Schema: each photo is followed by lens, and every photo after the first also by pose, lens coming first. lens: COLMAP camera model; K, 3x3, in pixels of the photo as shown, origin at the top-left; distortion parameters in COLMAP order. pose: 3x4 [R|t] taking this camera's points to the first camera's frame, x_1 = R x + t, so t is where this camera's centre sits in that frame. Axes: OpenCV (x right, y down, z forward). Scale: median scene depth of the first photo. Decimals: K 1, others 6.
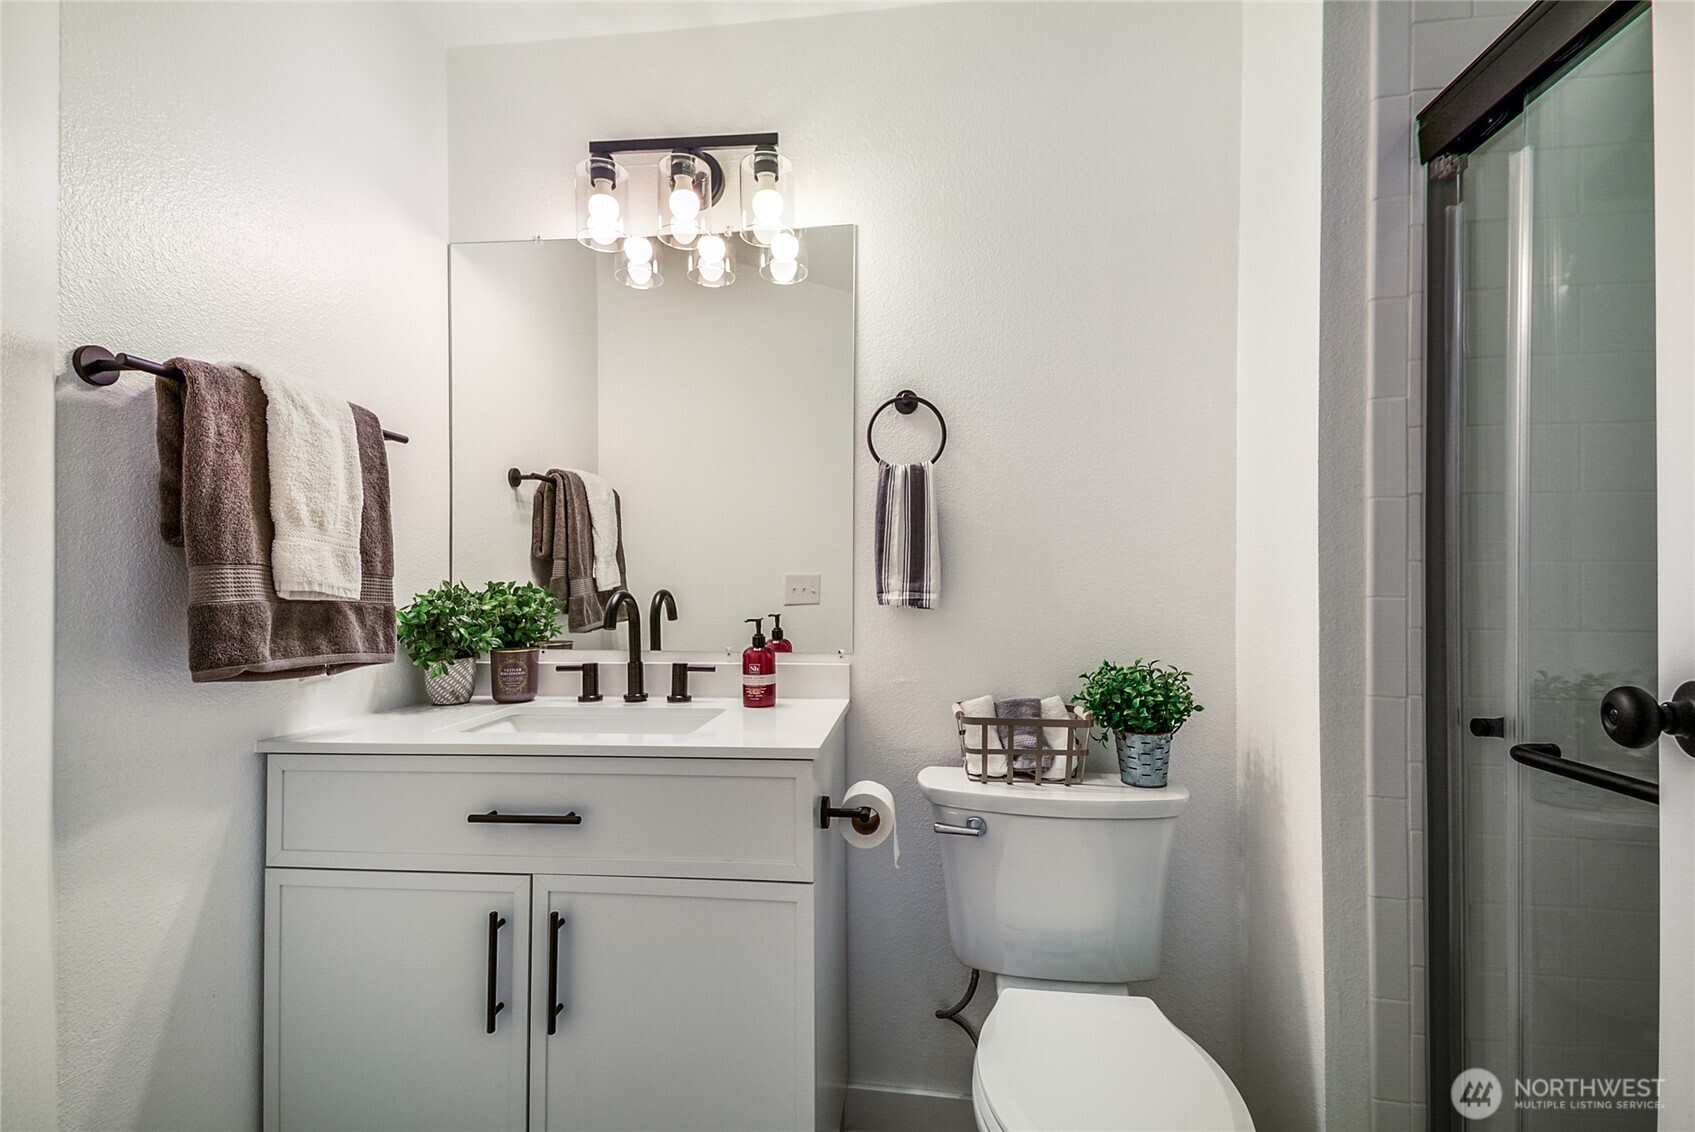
lens RADIAL K [[755.0, 0, 841.9], [0, 755.0, 565.8], [0, 0, 1]] dist [0.000133, -0.000034]
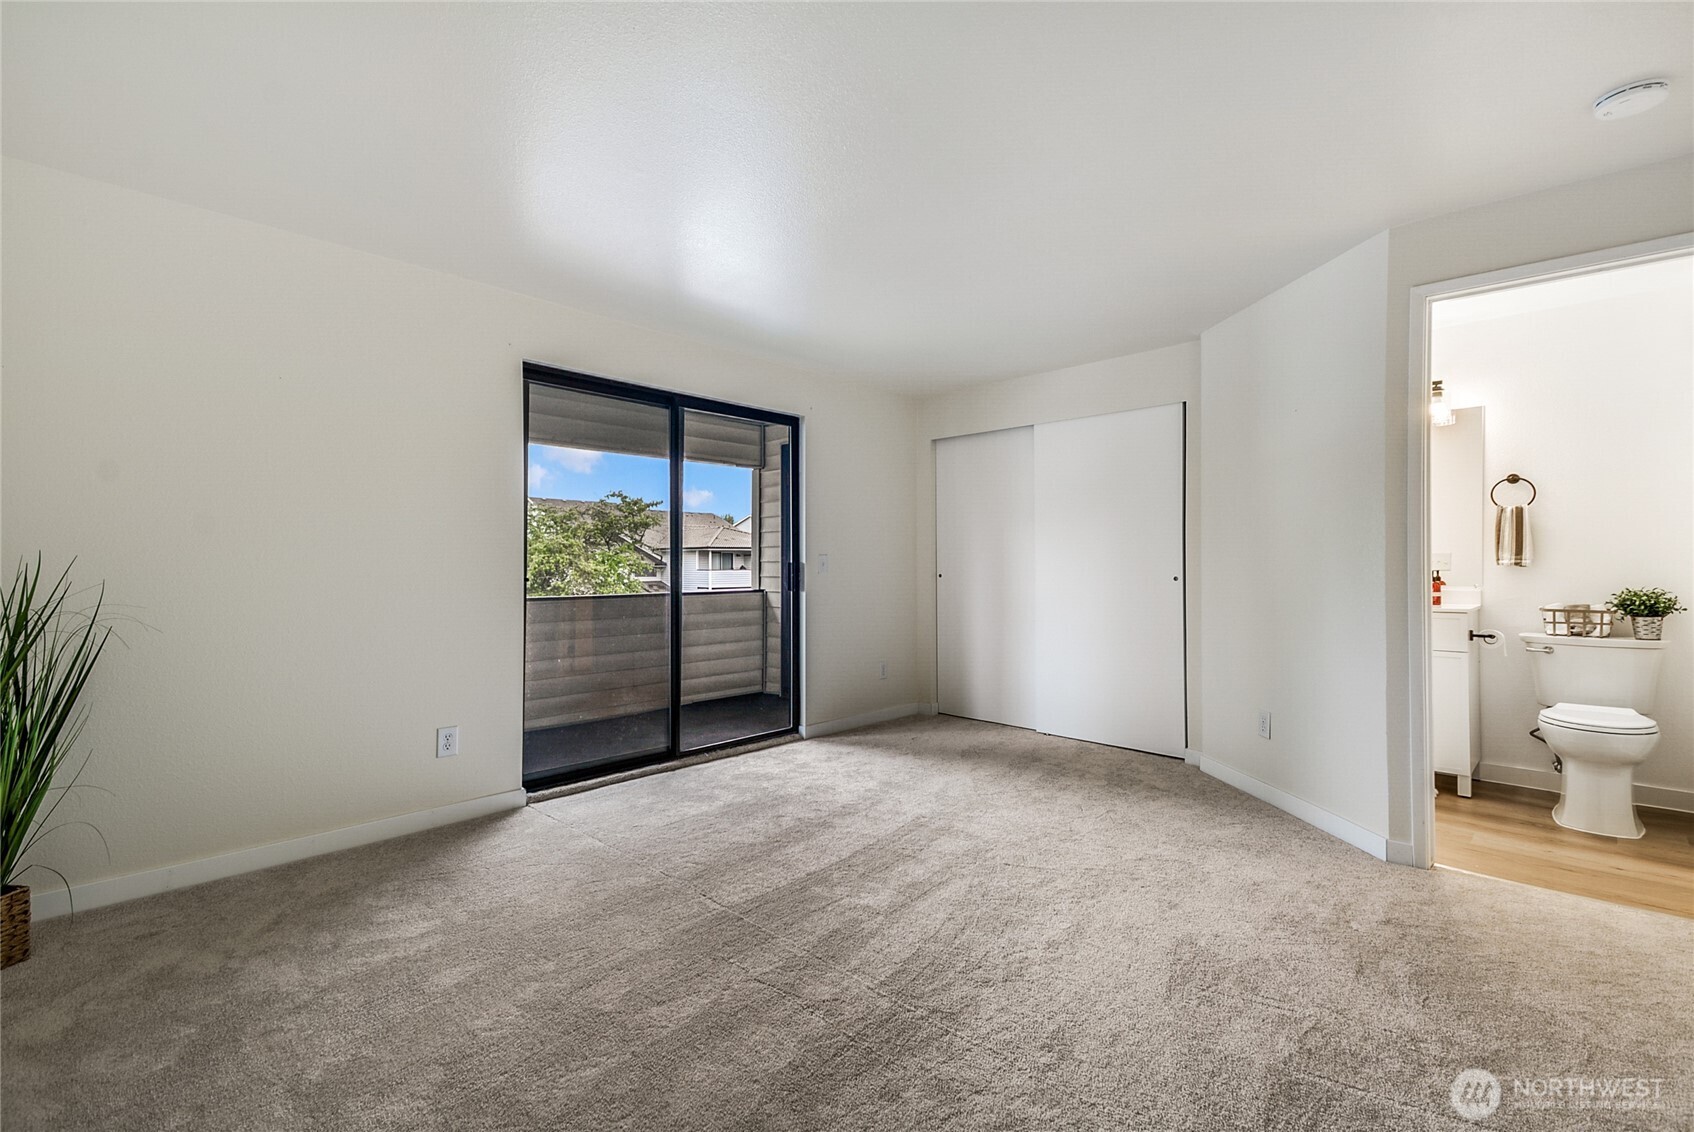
lens RADIAL K [[722.2, 0, 840.8], [0, 722.2, 563.8], [0, 0, 1]] dist [0.073777, -0.032985]
pose [[0.780252, -0.002149, -0.625462, -0.099444], [0.015946, 0.999737, 0.016457, -0.028243], [0.625263, -0.022814, 0.780081, -2.407692]]
